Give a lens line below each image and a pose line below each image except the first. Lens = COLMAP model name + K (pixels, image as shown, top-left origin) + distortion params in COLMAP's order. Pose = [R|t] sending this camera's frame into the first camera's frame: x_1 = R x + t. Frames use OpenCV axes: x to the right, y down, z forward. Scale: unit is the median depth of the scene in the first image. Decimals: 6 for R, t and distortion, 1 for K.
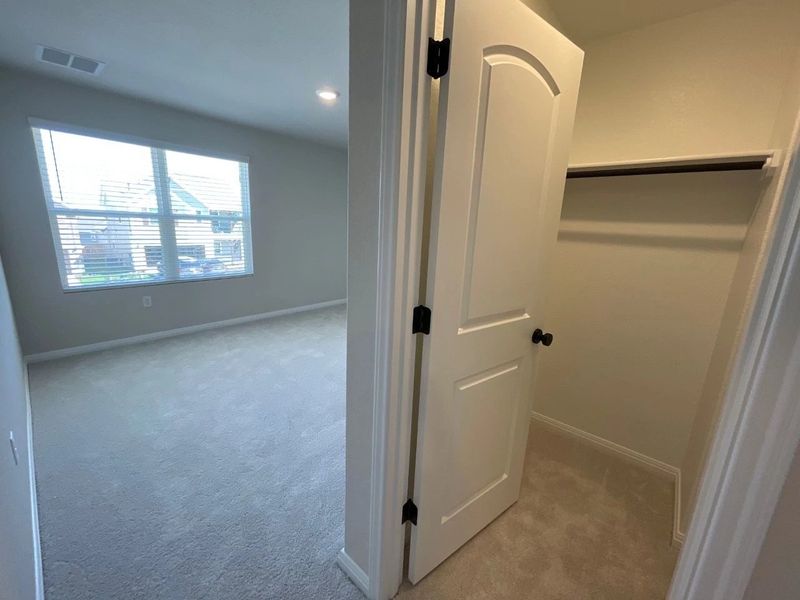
lens RADIAL K [[329.0, 0, 404.3], [0, 329.0, 298.5], [0, 0, 1]] dist [-0.002621, 0.001997]
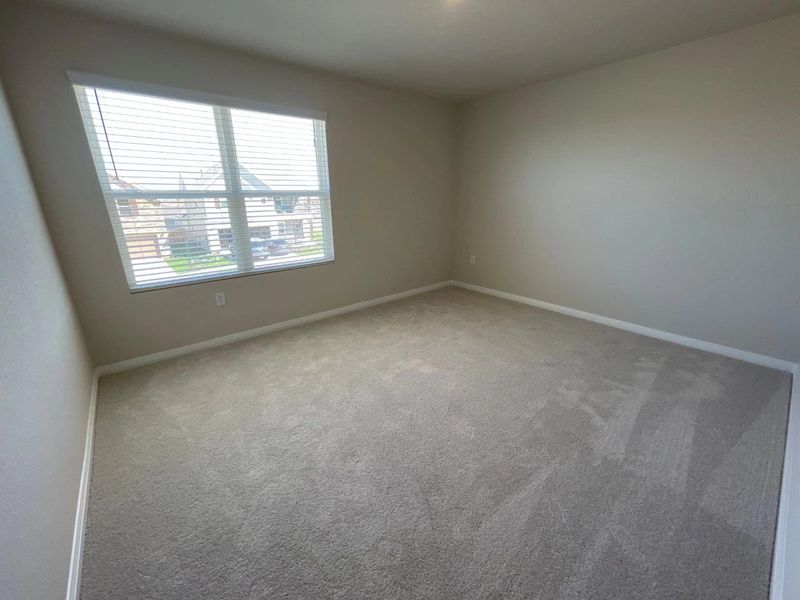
lens RADIAL K [[329.0, 0, 400.6], [0, 329.0, 293.9], [0, 0, 1]] dist [-0.002621, 0.001997]
pose [[0.985512, -0.008600, -0.169387, -0.171527], [0.020149, 0.997578, 0.066579, -0.045806], [0.168404, -0.069027, 0.983298, 0.232233]]
